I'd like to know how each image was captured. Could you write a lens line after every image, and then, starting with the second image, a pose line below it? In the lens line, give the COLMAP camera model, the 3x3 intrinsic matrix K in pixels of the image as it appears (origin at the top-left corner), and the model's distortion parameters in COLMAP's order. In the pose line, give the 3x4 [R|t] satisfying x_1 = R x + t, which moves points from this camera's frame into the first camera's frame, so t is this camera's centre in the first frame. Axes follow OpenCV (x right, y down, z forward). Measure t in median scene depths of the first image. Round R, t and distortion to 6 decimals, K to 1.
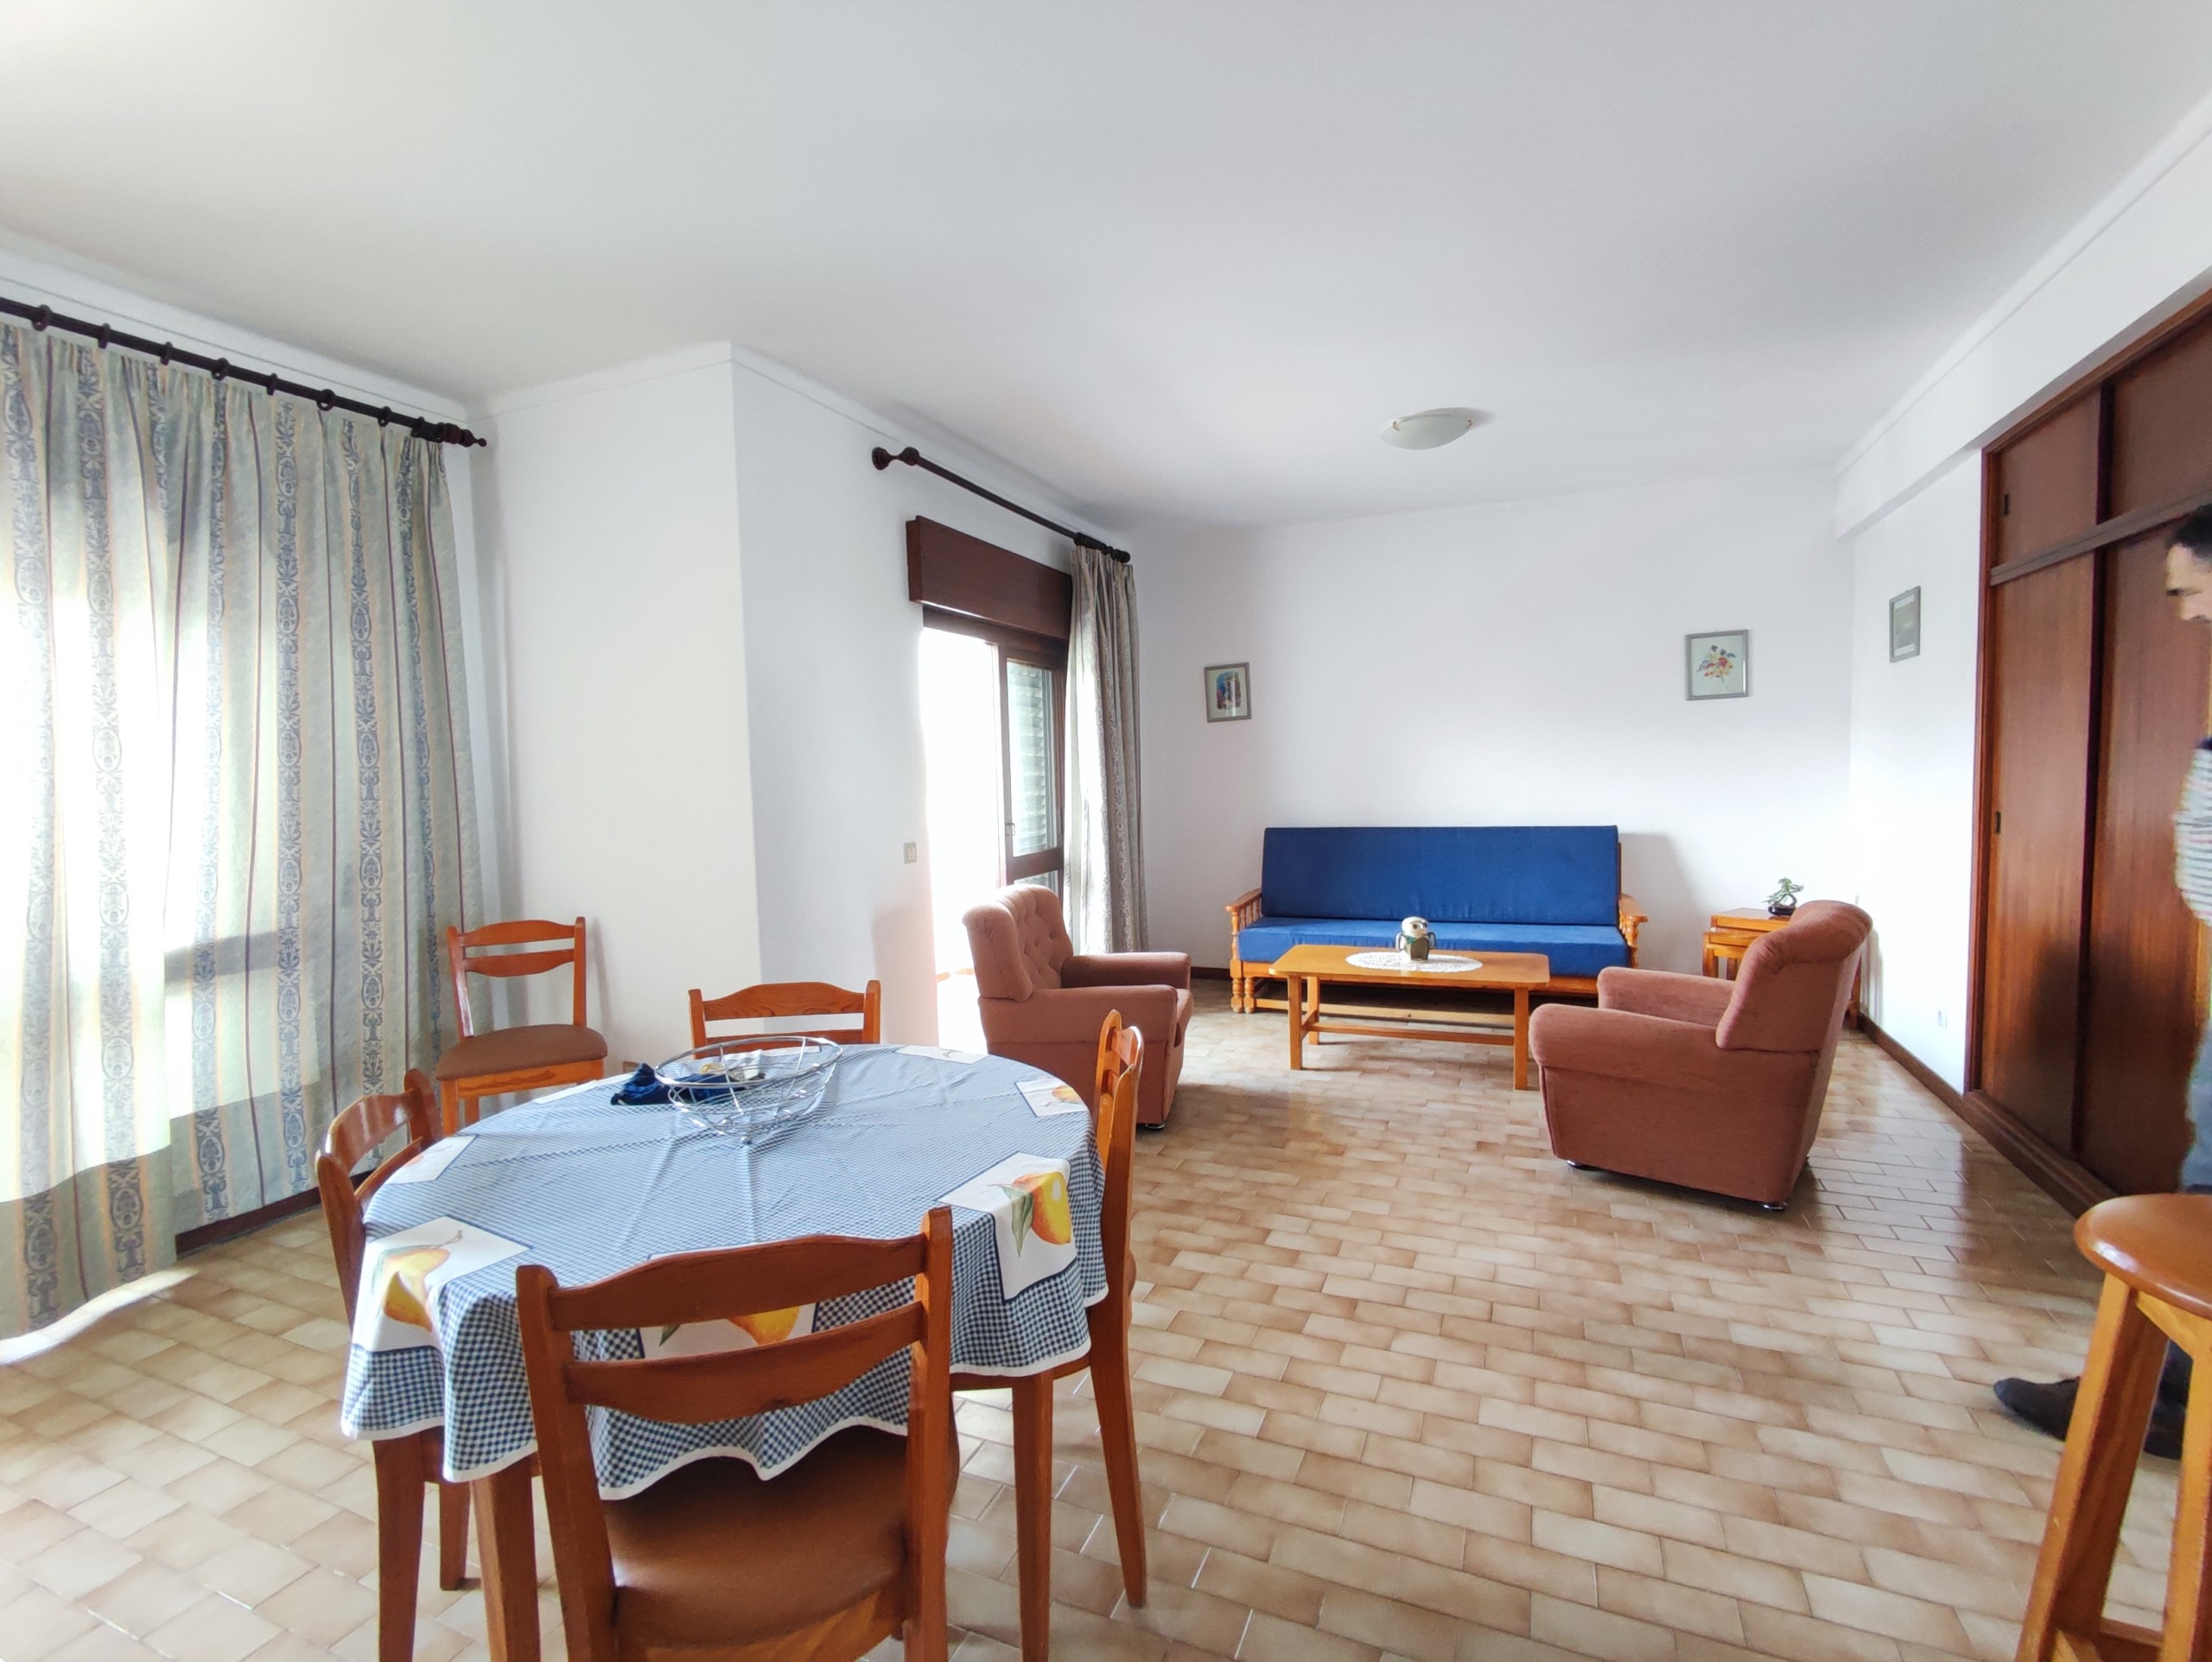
lens RADIAL K [[1014.8, 0, 1105.0], [0, 1014.8, 838.1], [0, 0, 1]] dist [-0.002656, -0.000035]
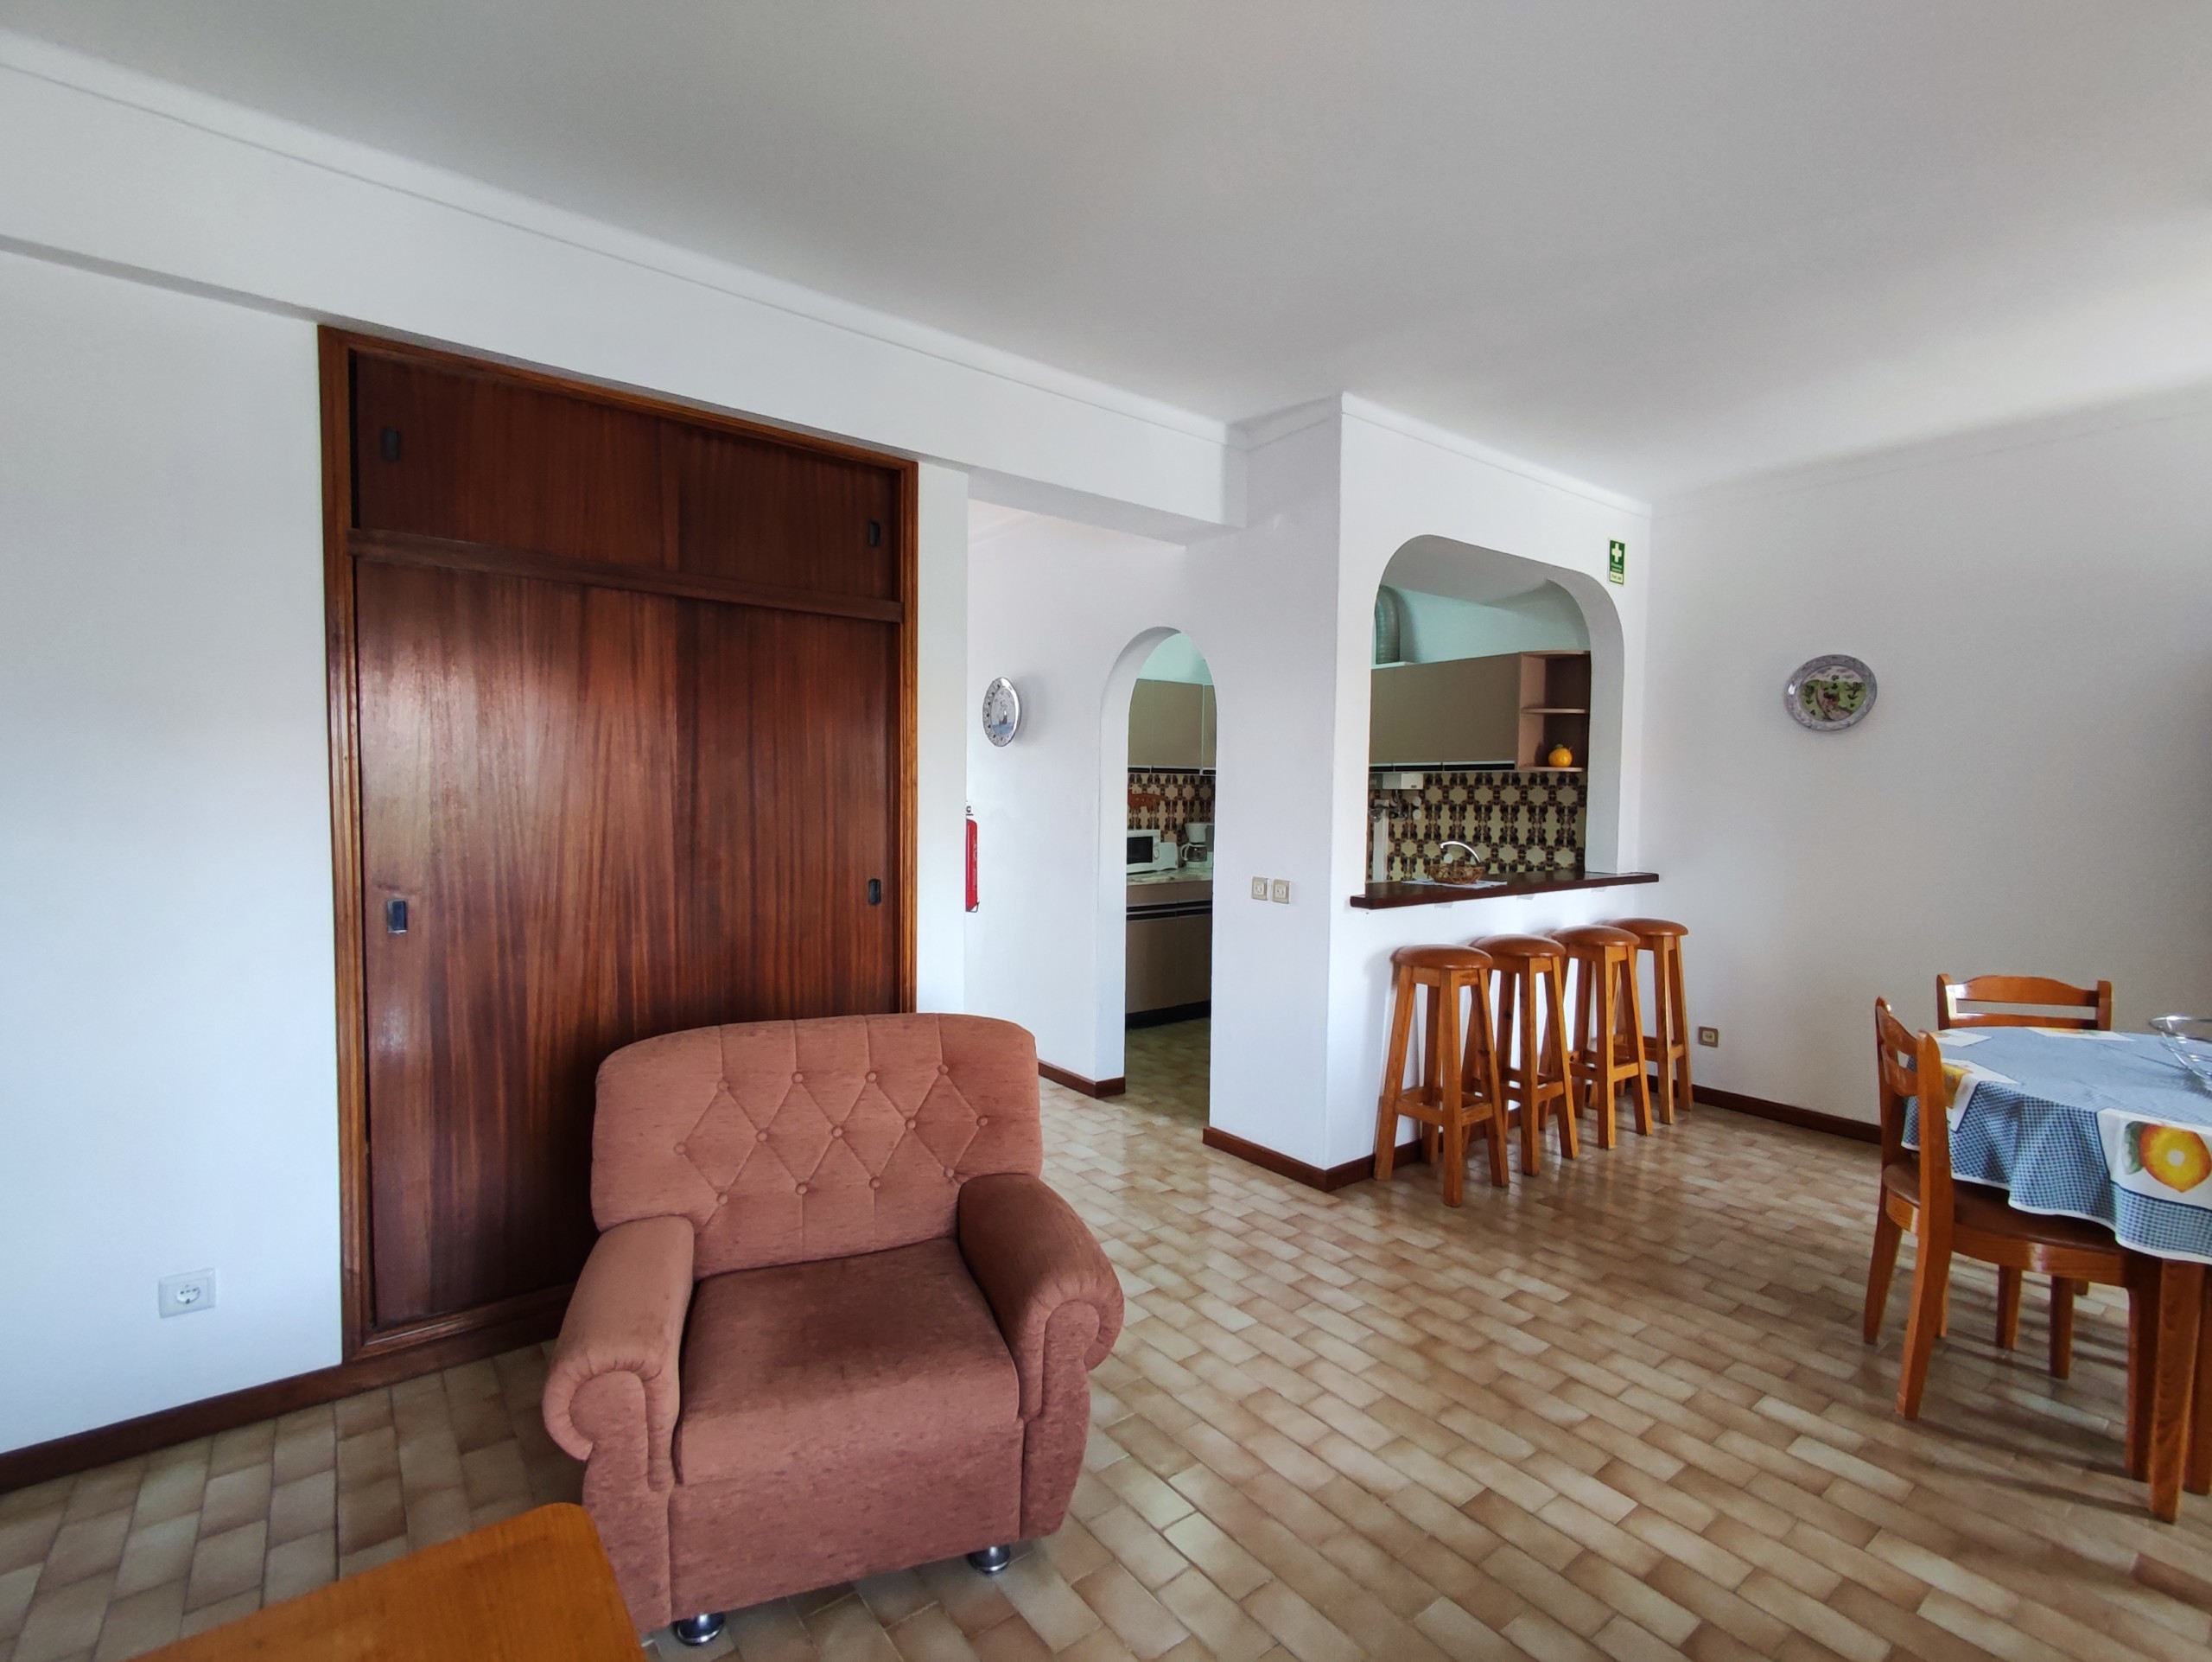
lens RADIAL K [[1014.8, 0, 1096.0], [0, 1014.8, 837.1], [0, 0, 1]] dist [-0.002656, -0.000035]
pose [[-0.870816, -0.000430, 0.491608, 0.184719], [0.047794, 0.995189, 0.085530, -0.133065], [-0.489280, 0.097977, -0.866606, 1.728391]]
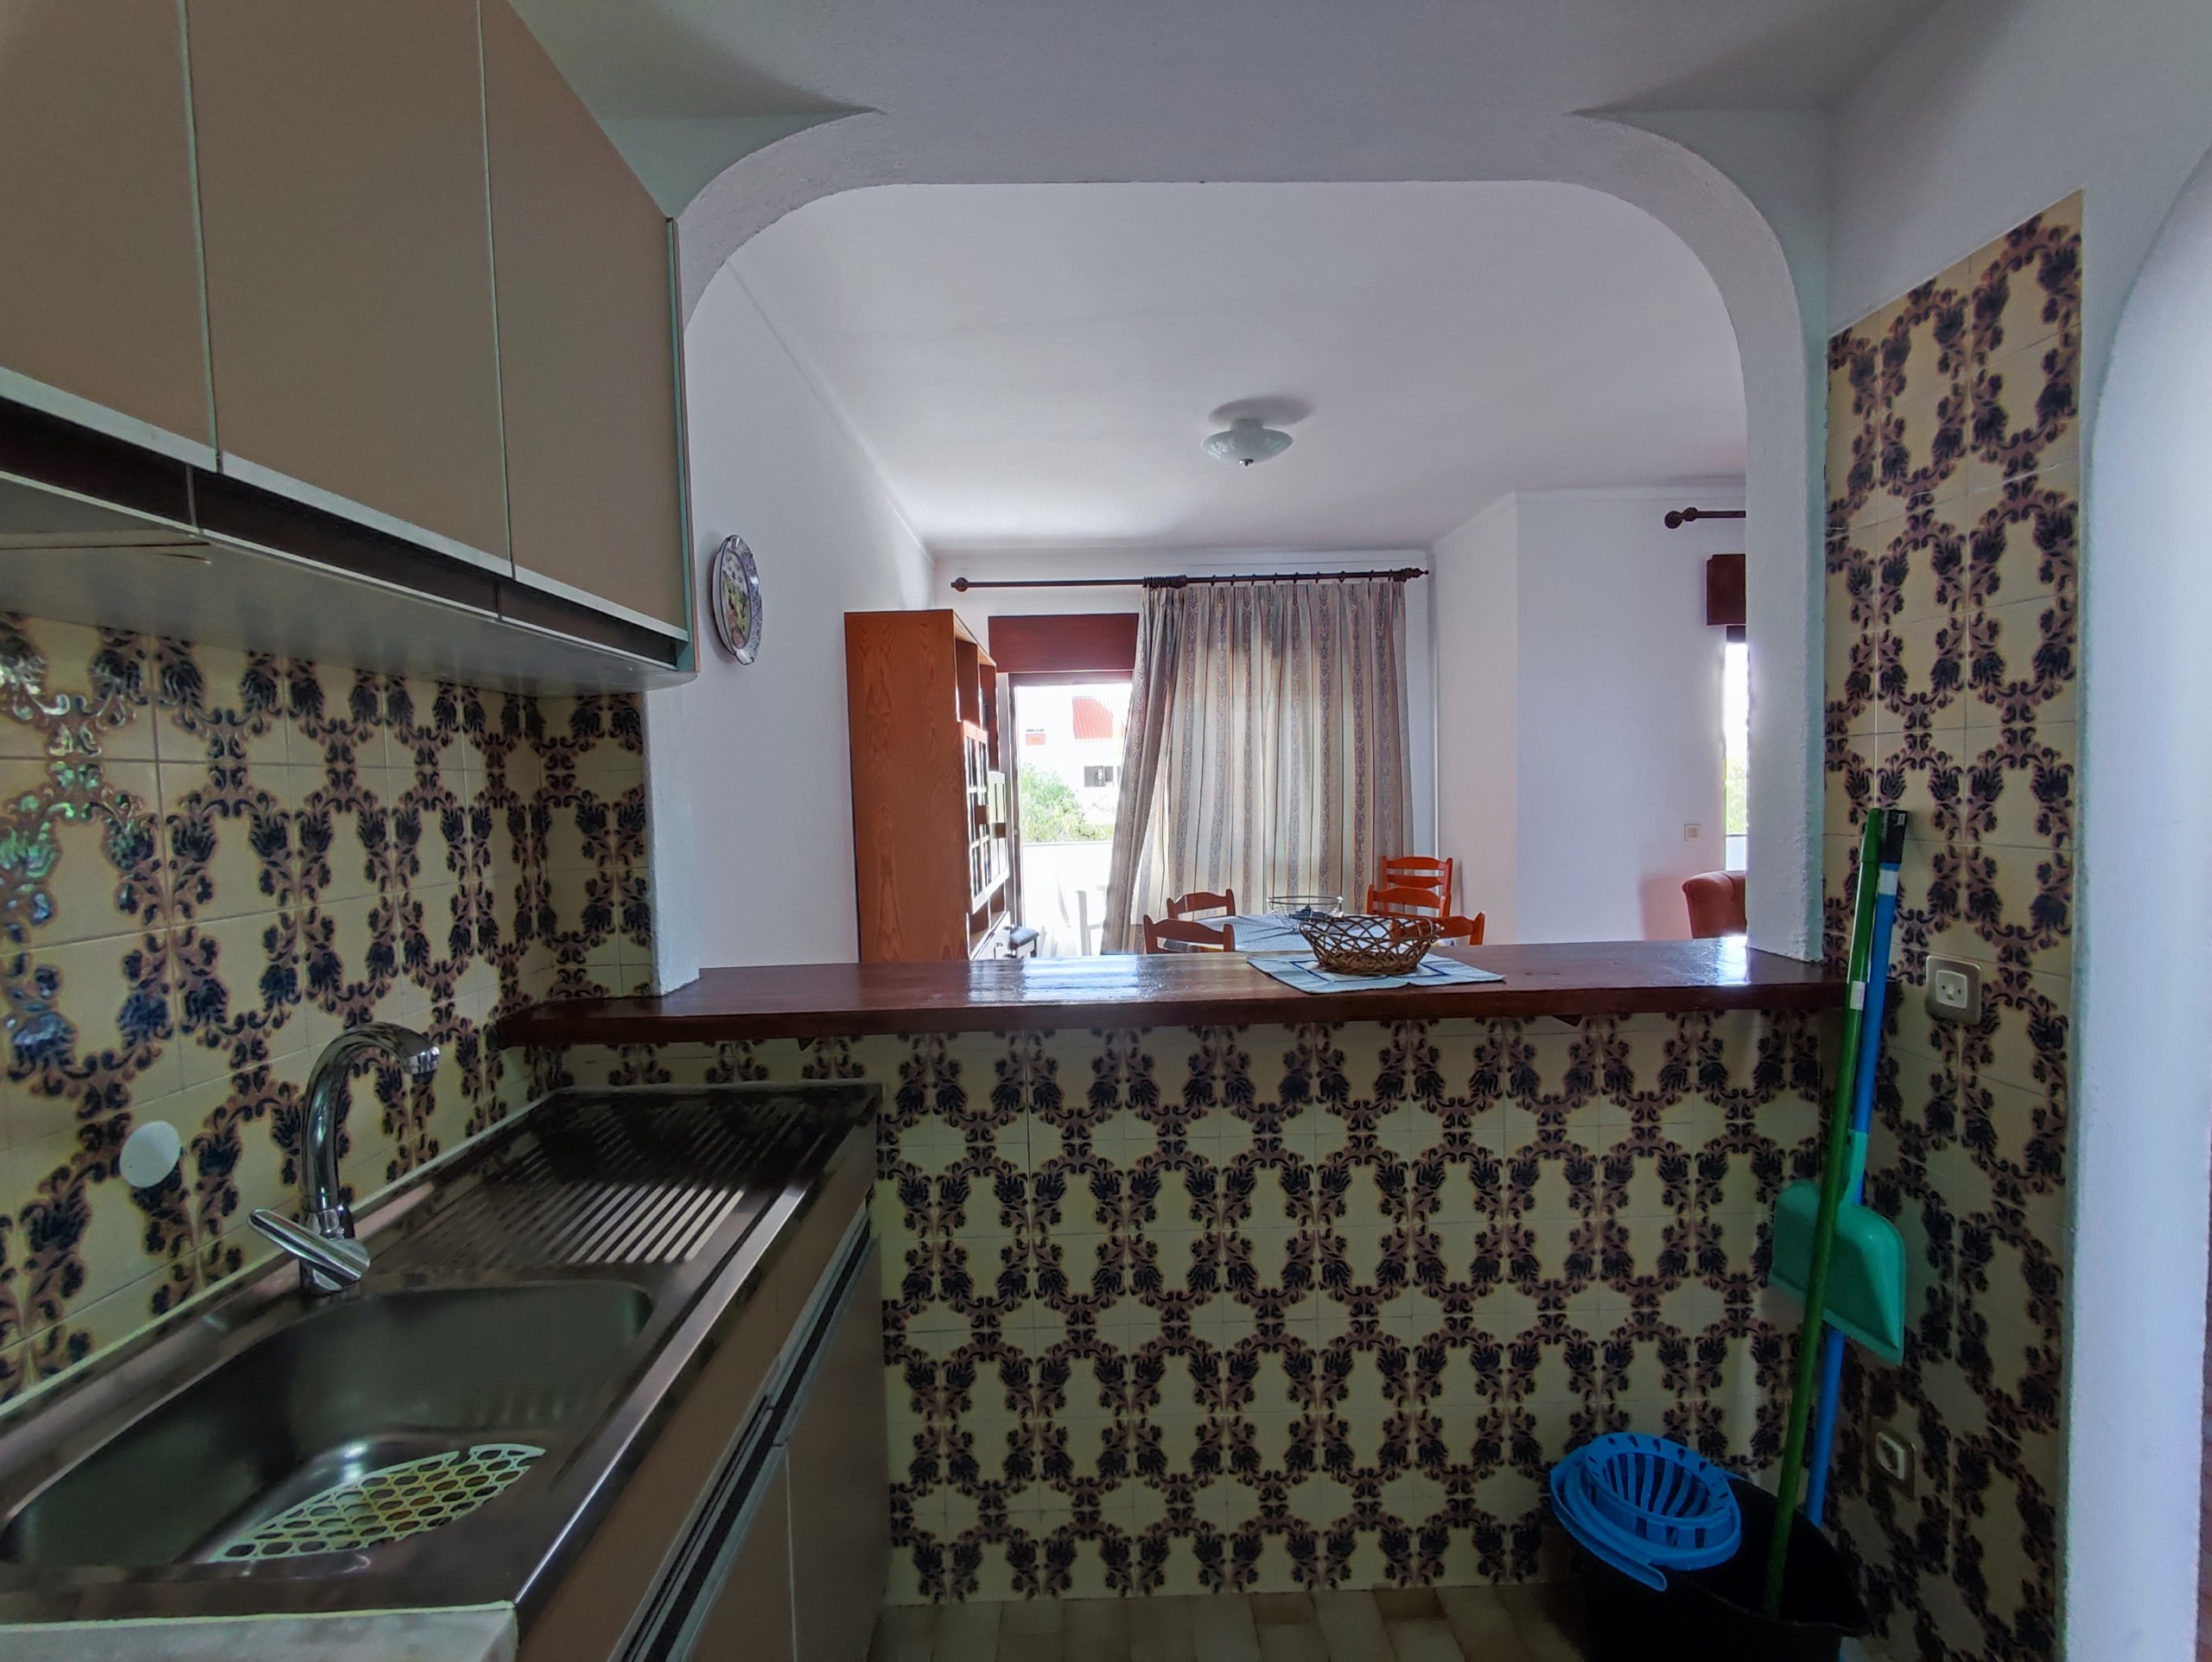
lens RADIAL K [[1014.8, 0, 1106.3], [0, 1014.8, 837.9], [0, 0, 1]] dist [-0.002656, -0.000035]
pose [[0.417152, 0.060920, -0.906793, 0.943573], [-0.044636, 0.997920, 0.046508, -0.007344], [0.907740, 0.021075, 0.419003, -0.234584]]
